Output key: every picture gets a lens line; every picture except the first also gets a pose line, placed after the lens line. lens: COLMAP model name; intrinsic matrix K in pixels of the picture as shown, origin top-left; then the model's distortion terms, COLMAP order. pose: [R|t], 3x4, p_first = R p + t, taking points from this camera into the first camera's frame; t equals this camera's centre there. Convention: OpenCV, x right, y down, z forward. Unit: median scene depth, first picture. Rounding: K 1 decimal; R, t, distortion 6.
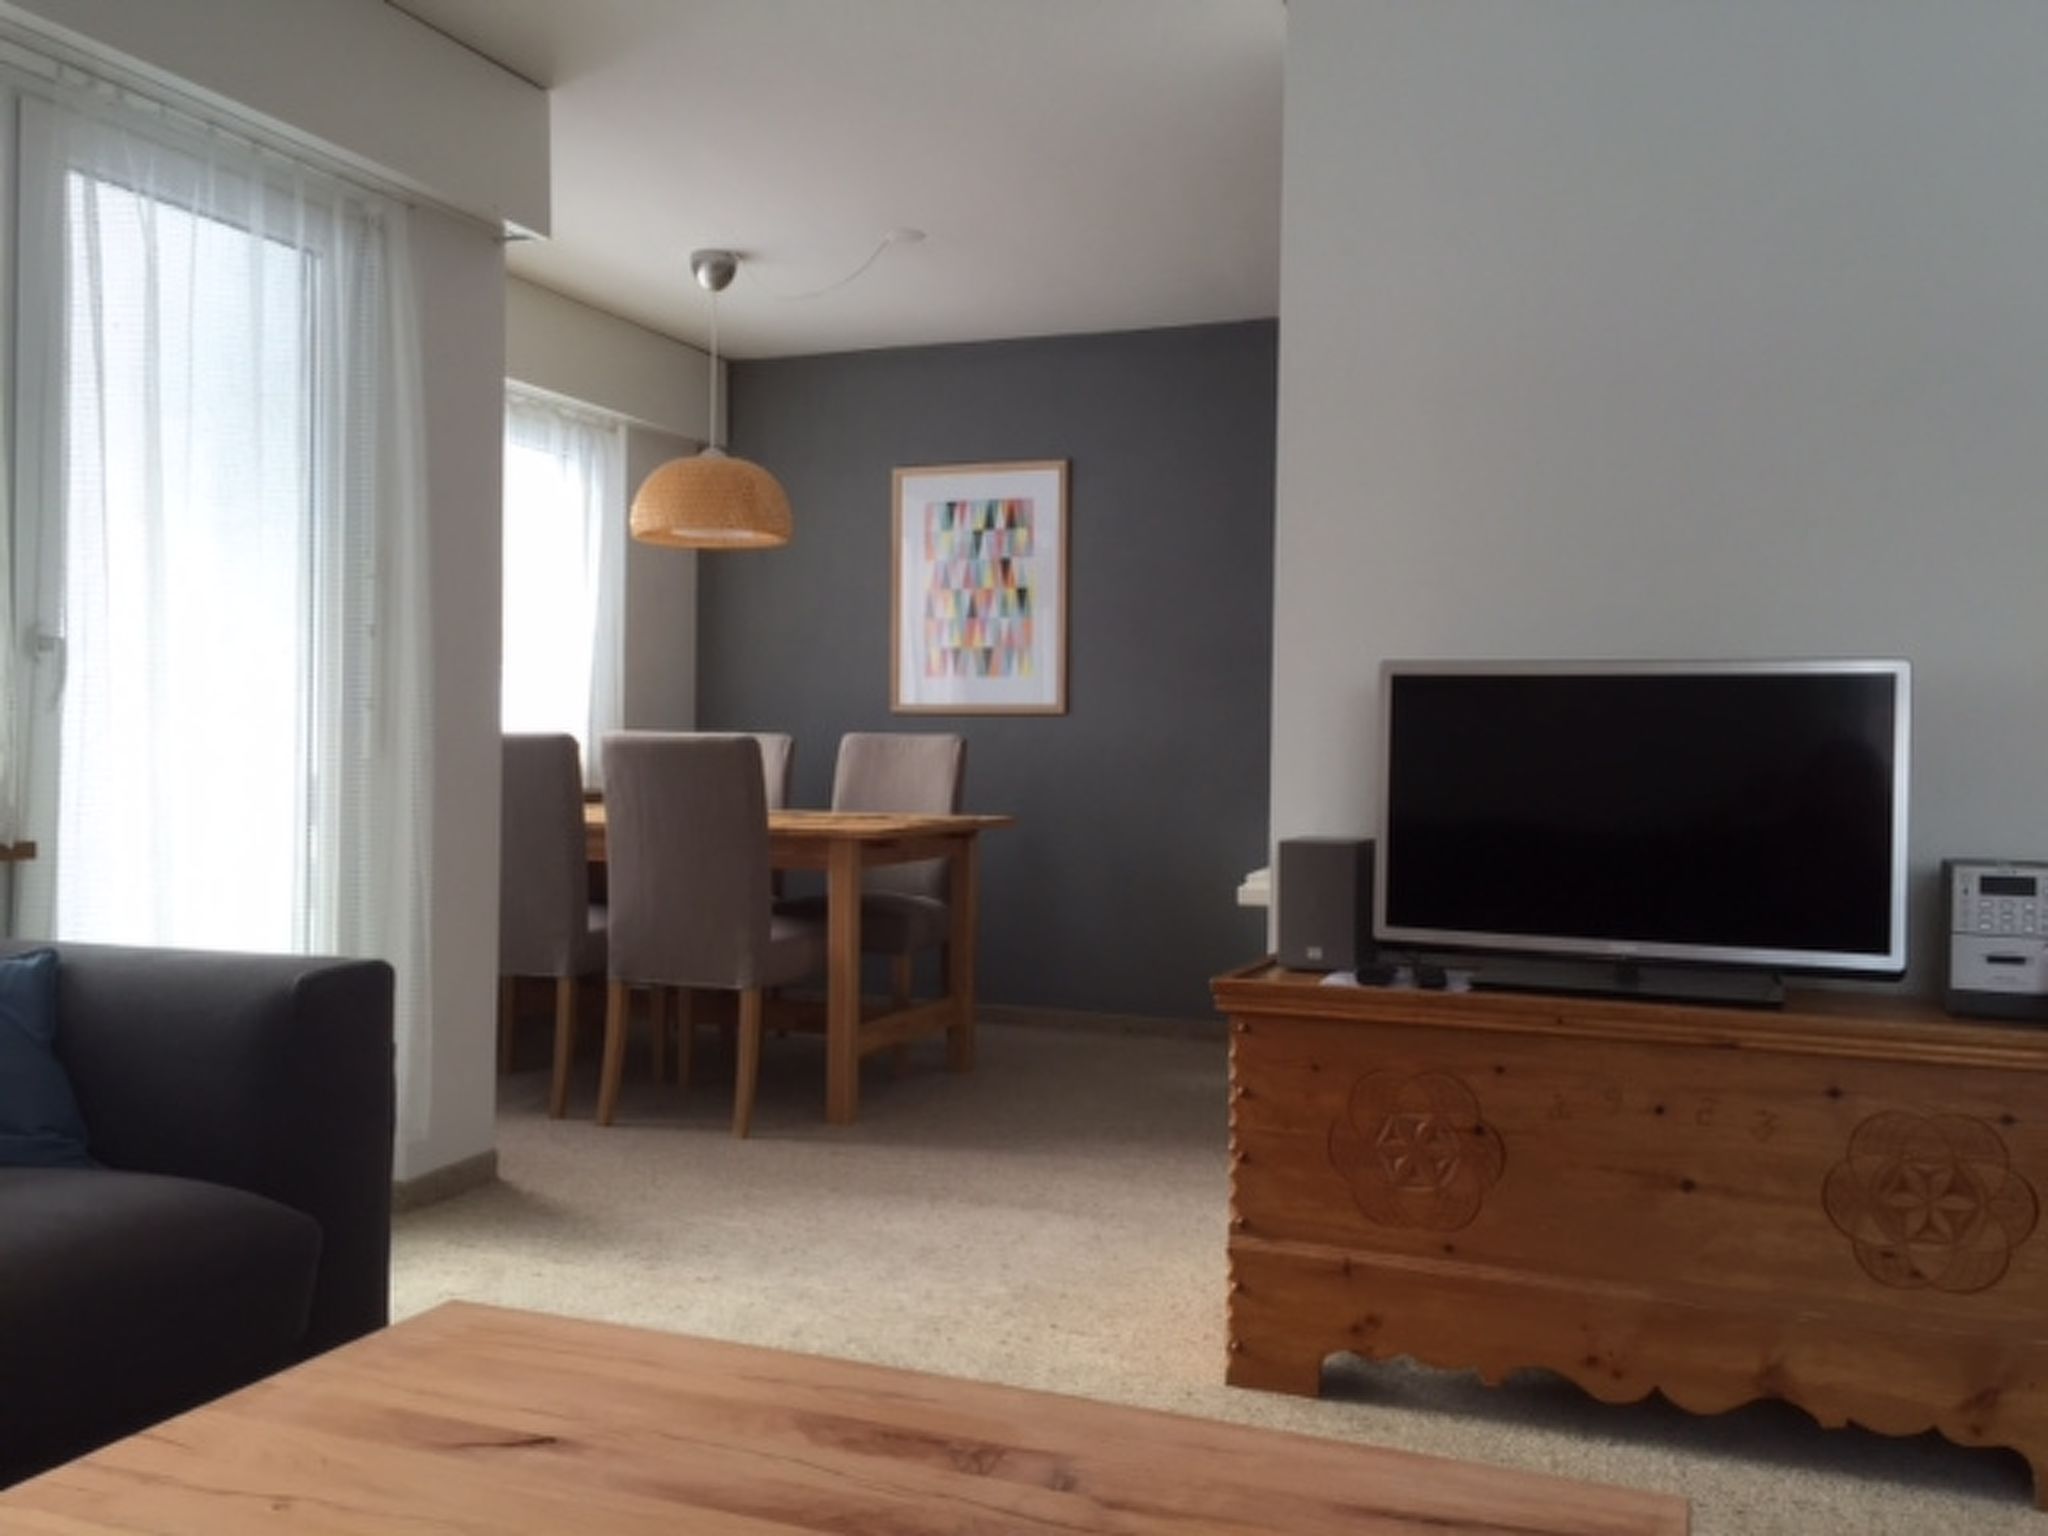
lens RADIAL K [[1740.2, 0, 1024.0], [0, 1740.2, 768.0], [0, 0, 1]] dist [0.067565, -0.078862]
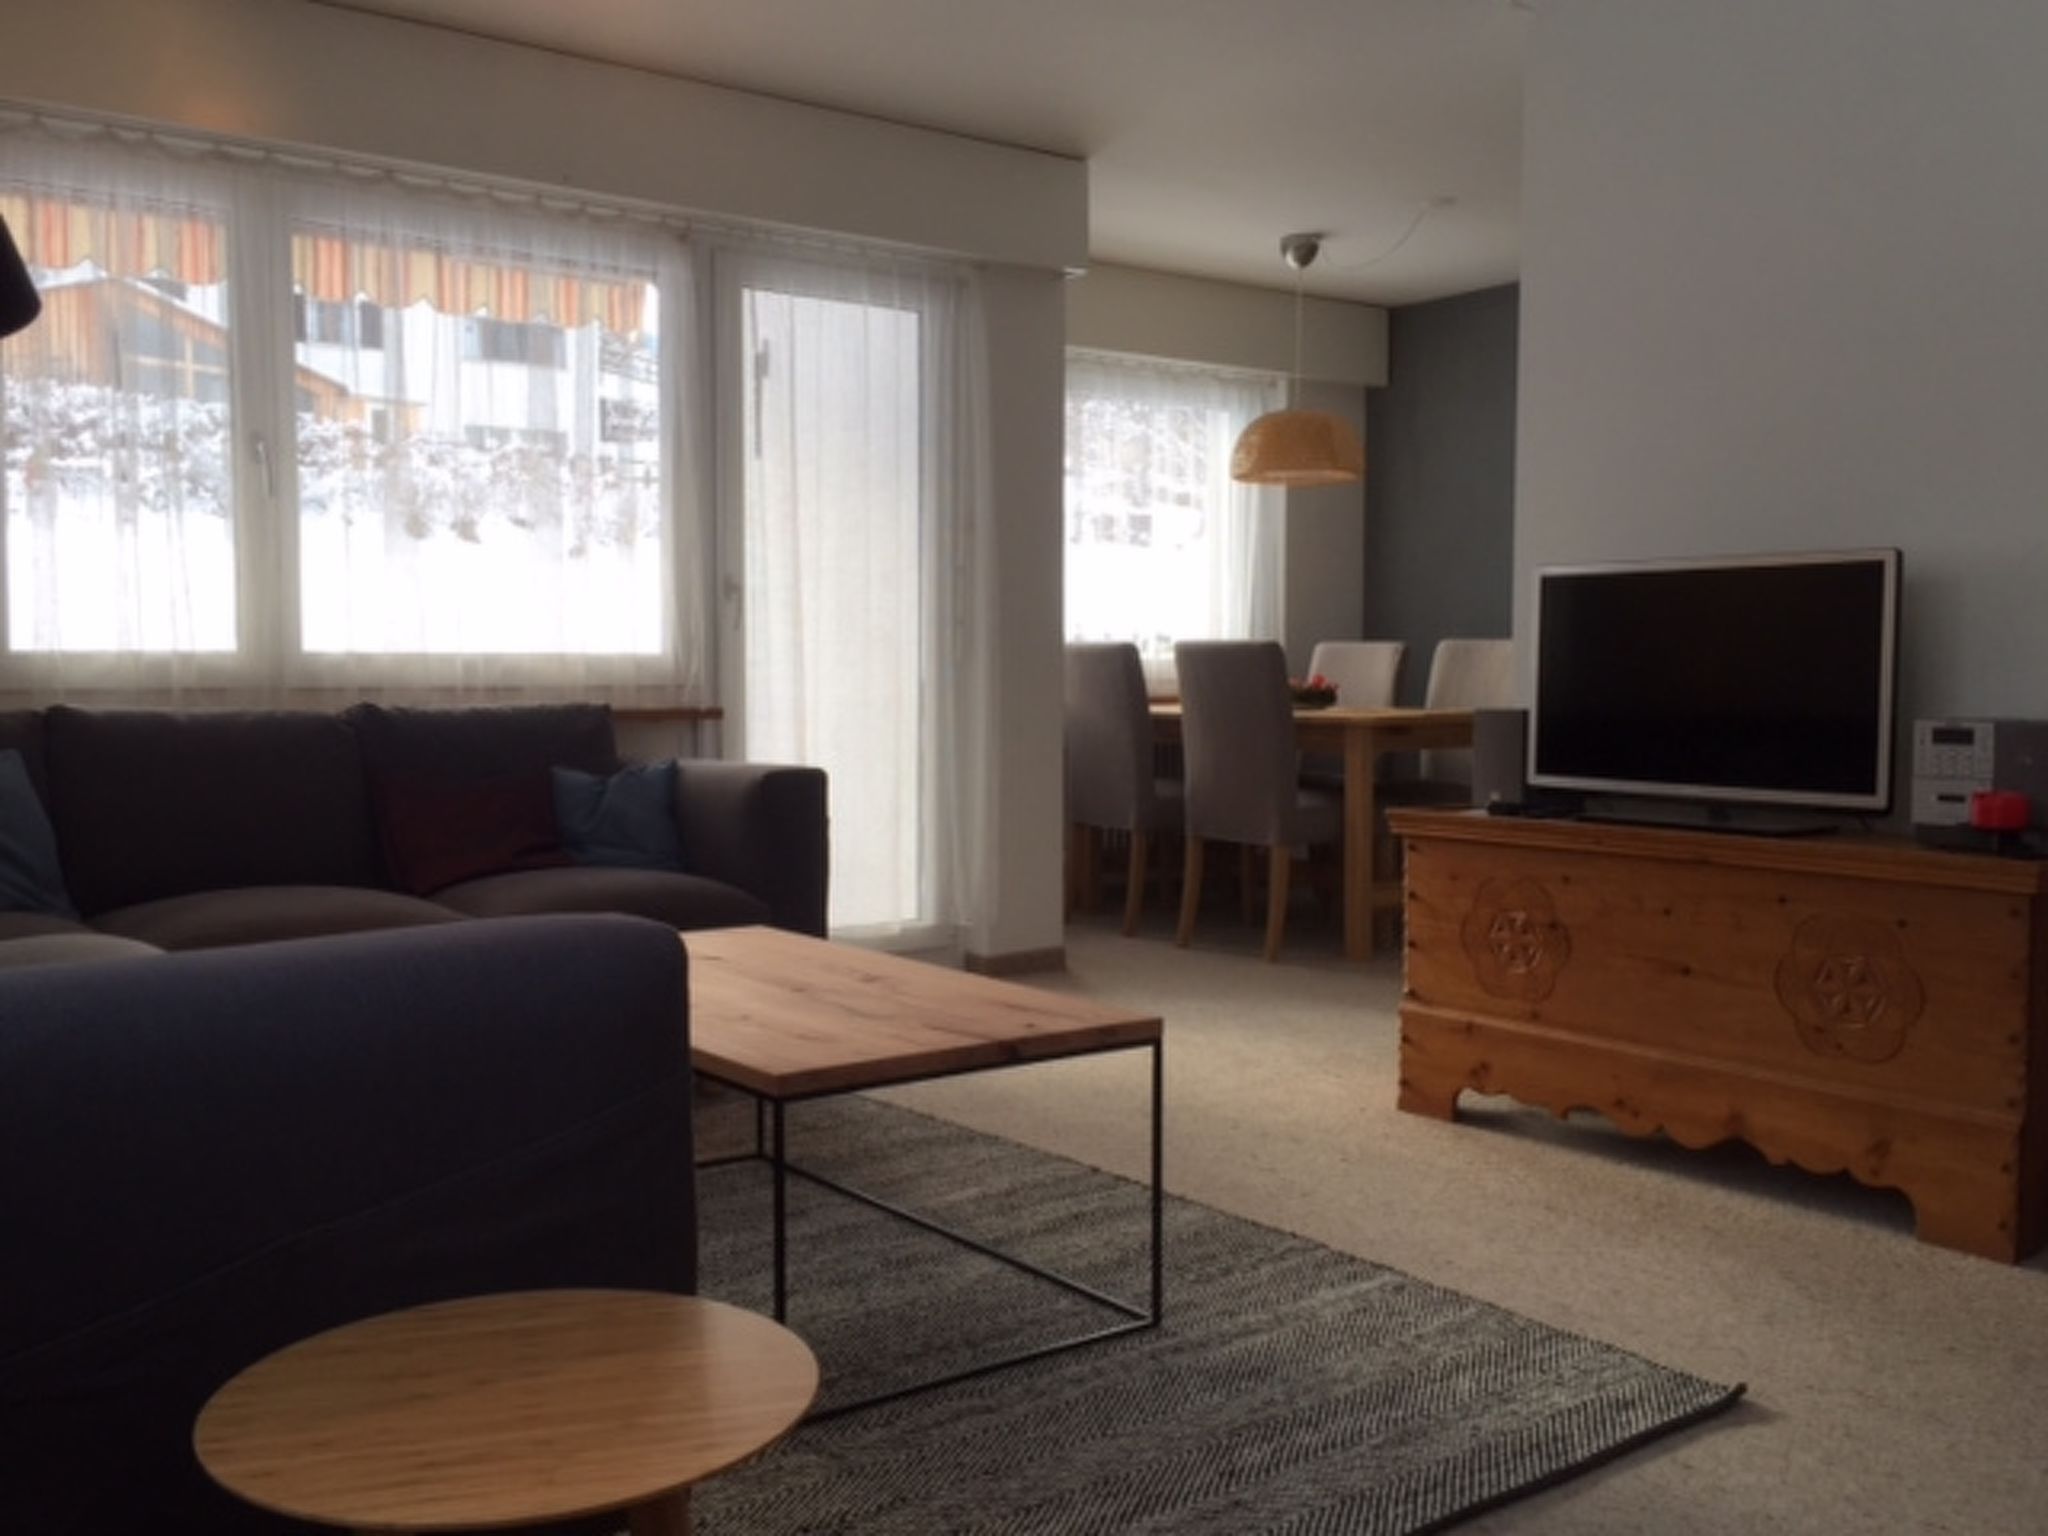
lens RADIAL K [[1865.4, 0, 1024.0], [0, 1865.4, 768.0], [0, 0, 1]] dist [0.067245, -0.002788]
pose [[0.857429, 0.016682, -0.514332, 0.630304], [0.003212, 0.999281, 0.037765, 0.035354], [0.514592, -0.034033, 0.856759, -0.388963]]
